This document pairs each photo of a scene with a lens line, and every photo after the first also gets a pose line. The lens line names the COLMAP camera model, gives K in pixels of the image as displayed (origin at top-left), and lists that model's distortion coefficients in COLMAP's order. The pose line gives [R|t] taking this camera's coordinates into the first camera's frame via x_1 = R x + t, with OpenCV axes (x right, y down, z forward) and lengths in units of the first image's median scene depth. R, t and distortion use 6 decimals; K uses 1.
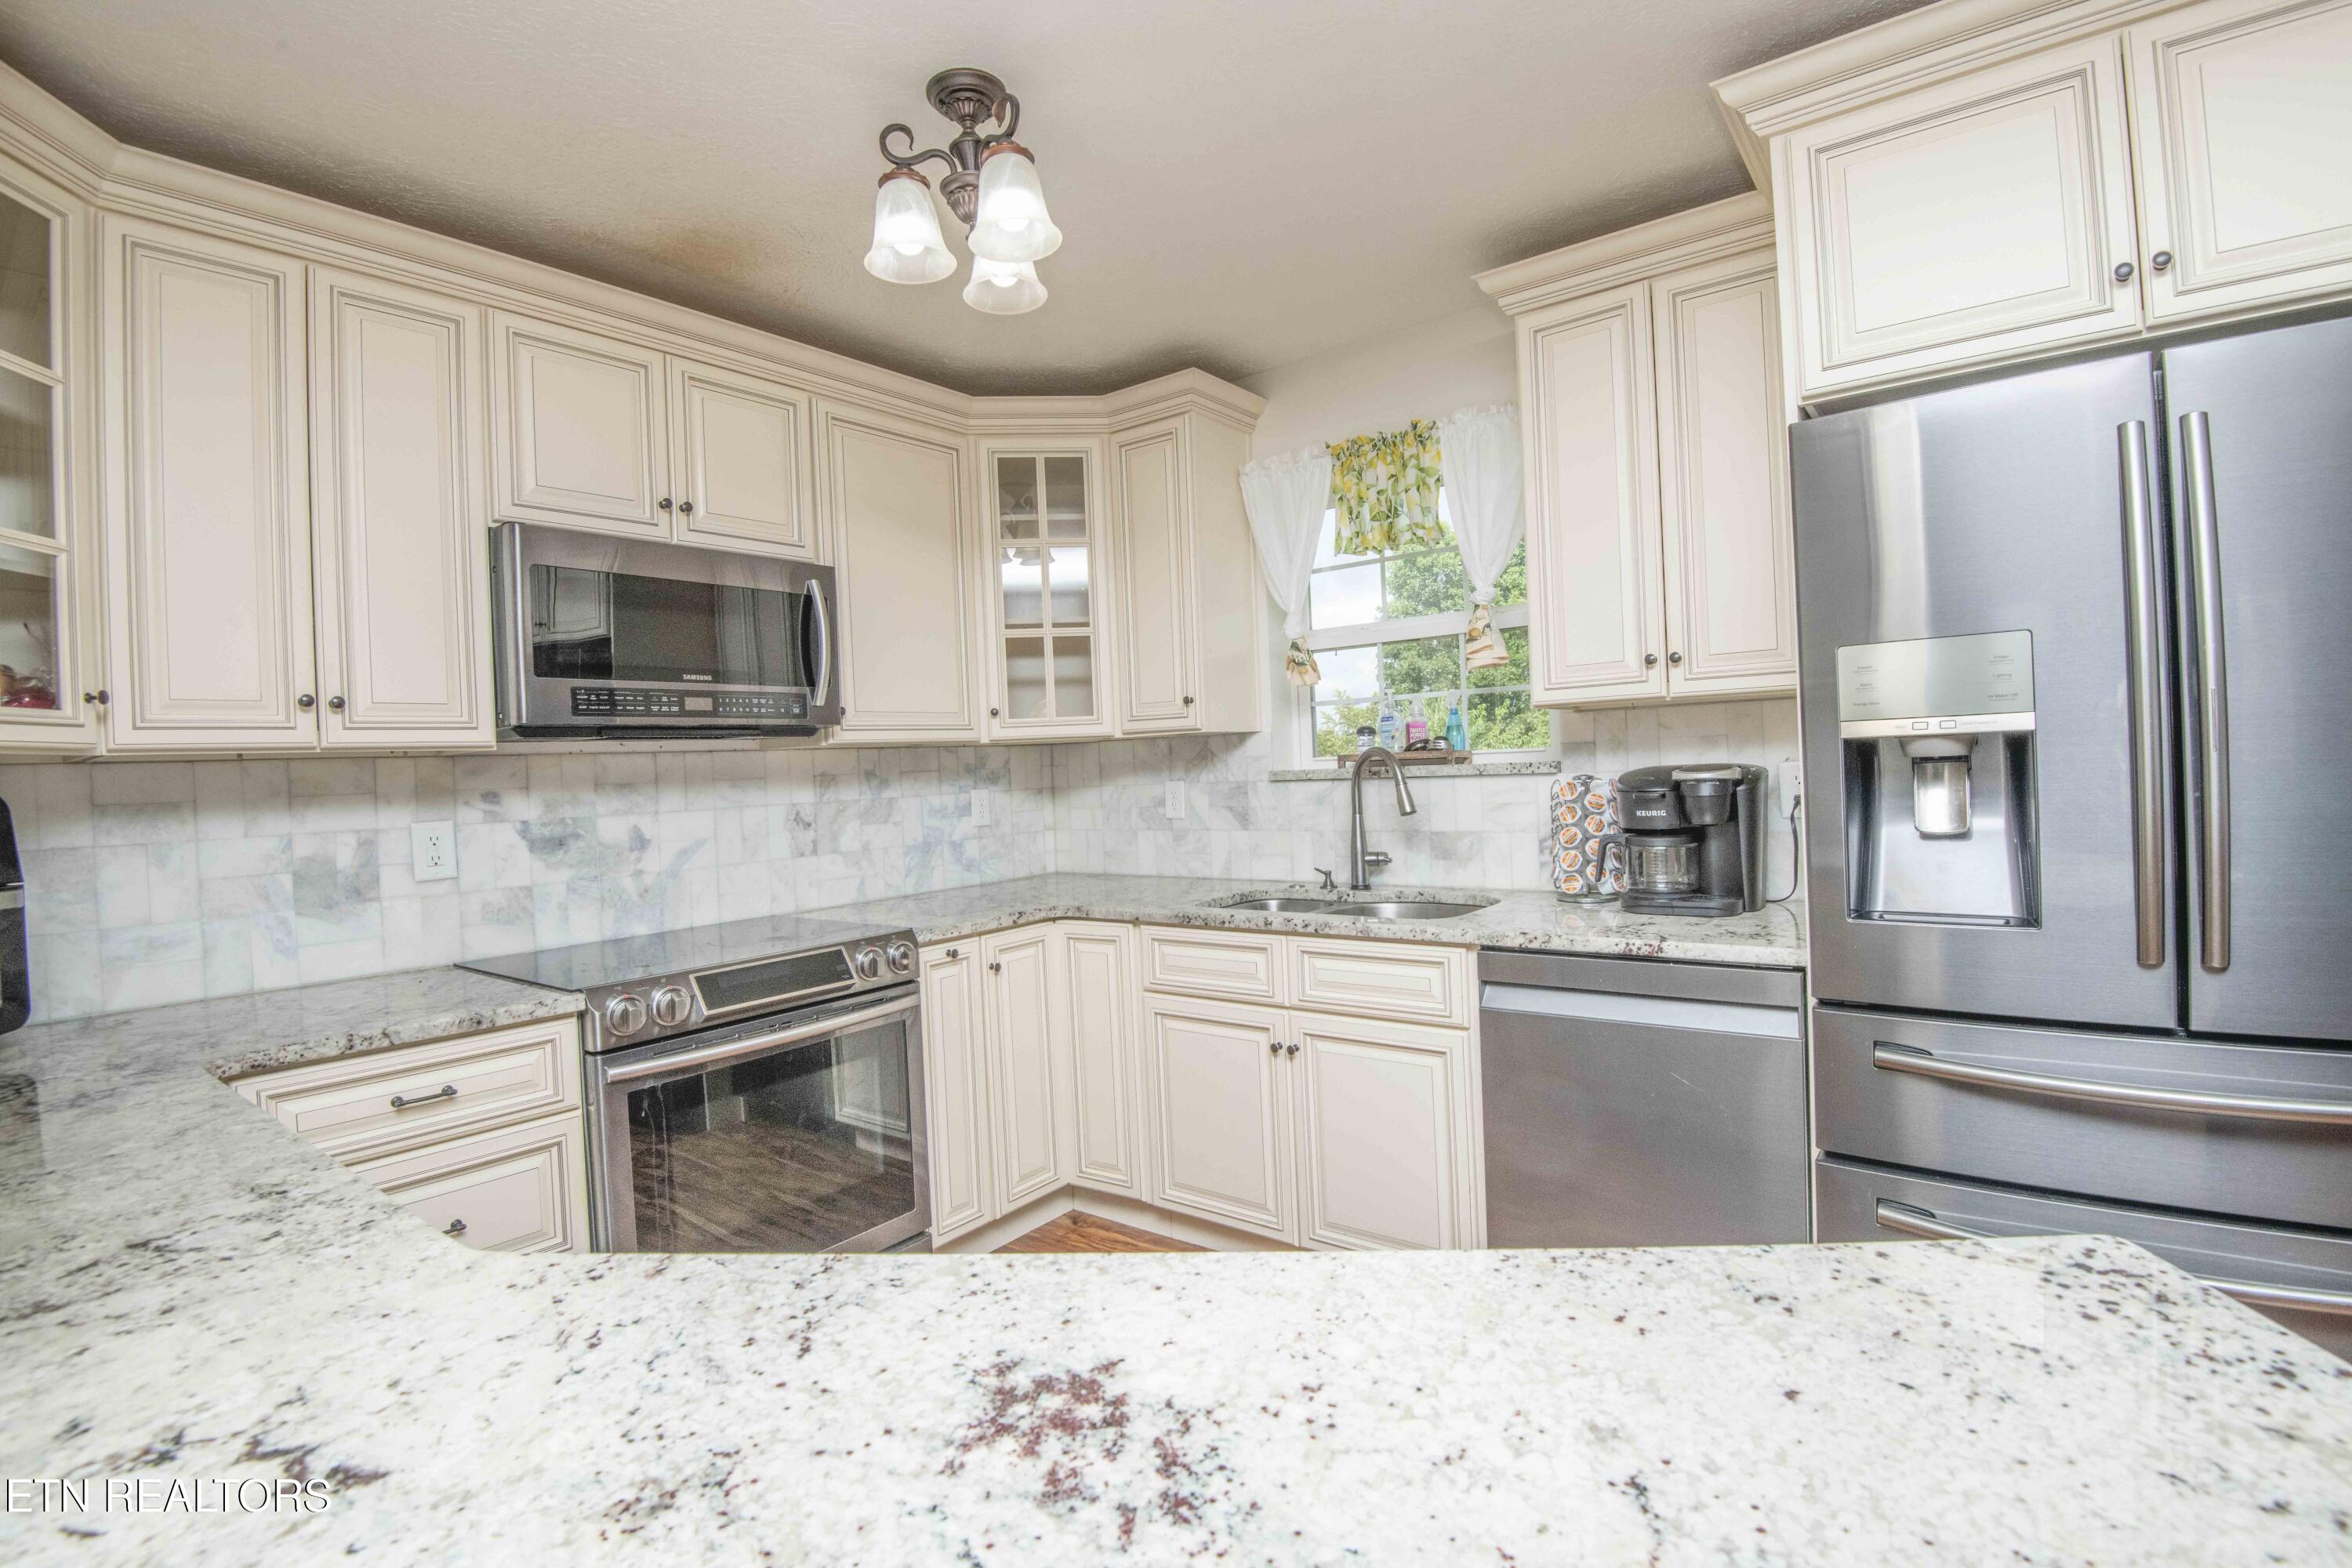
lens RADIAL K [[1083.9, 0, 1193.3], [0, 1083.9, 781.8], [0, 0, 1]] dist [-0.003714, -0.028675]
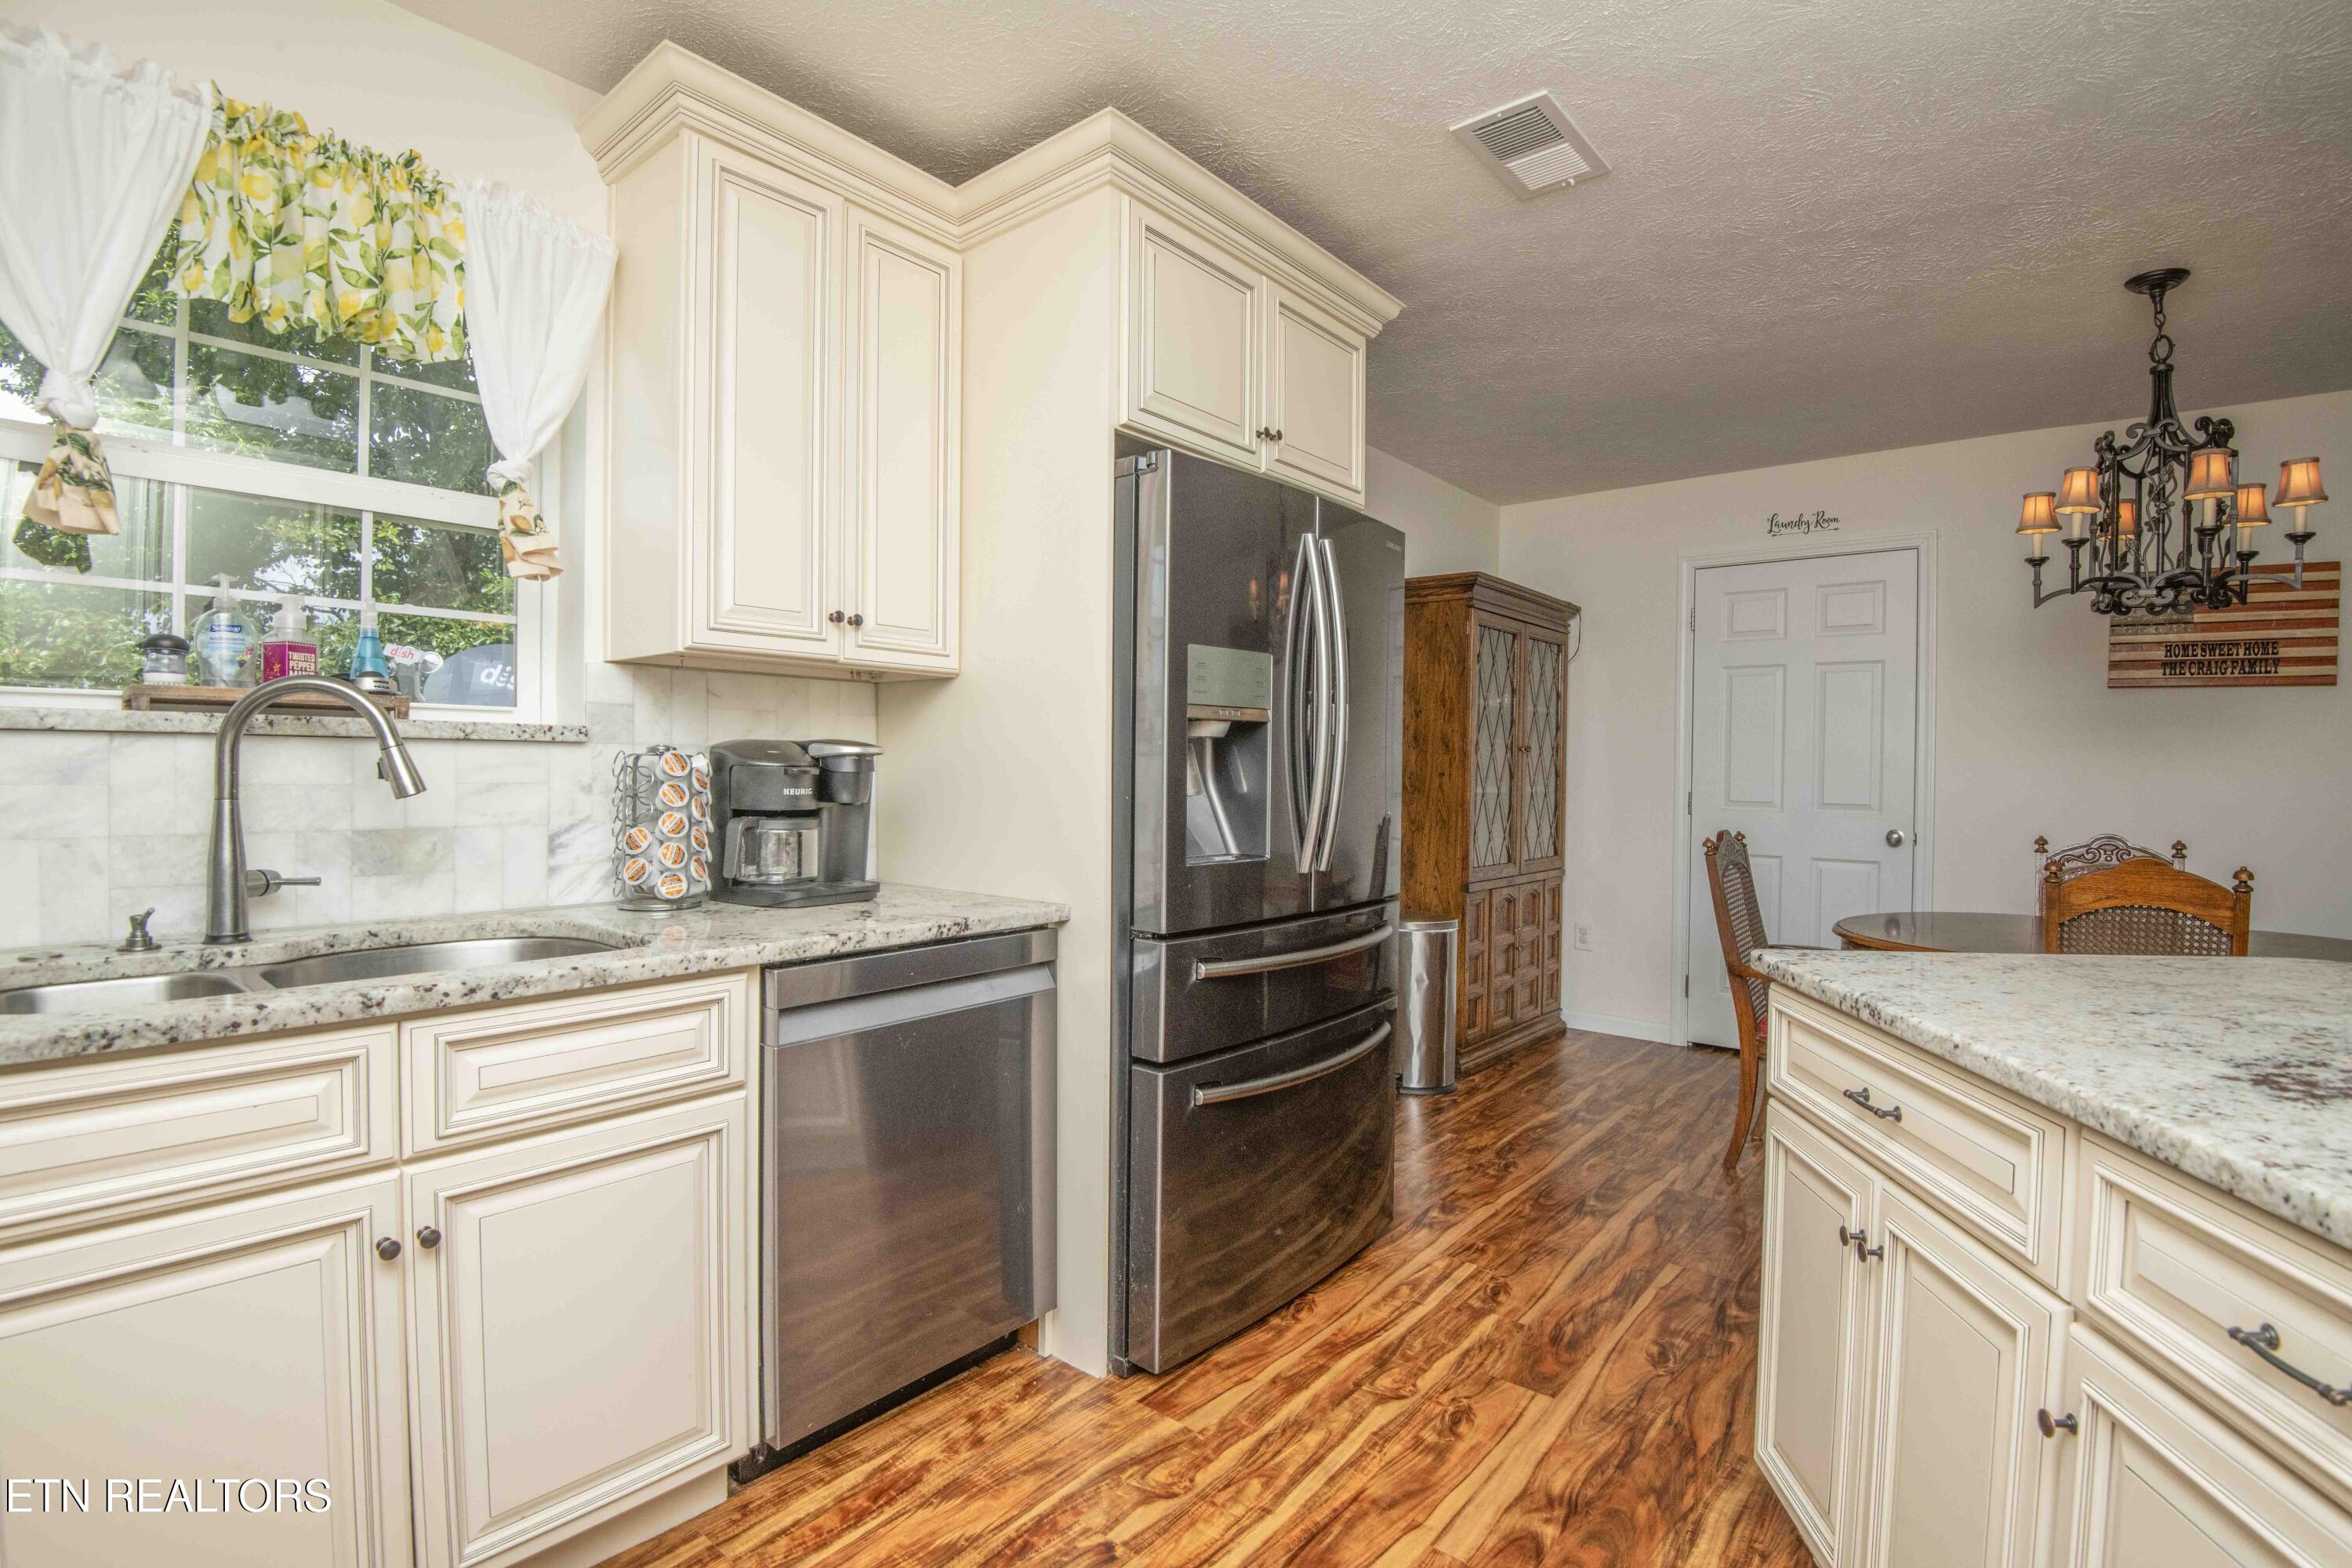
lens RADIAL K [[1083.9, 0, 1193.3], [0, 1083.9, 781.8], [0, 0, 1]] dist [-0.003714, -0.028675]
pose [[0.038060, 0.030177, 0.998820, -0.395717], [0.003400, 0.999534, -0.030328, 0.044104], [-0.999270, 0.004551, 0.037940, 0.589202]]
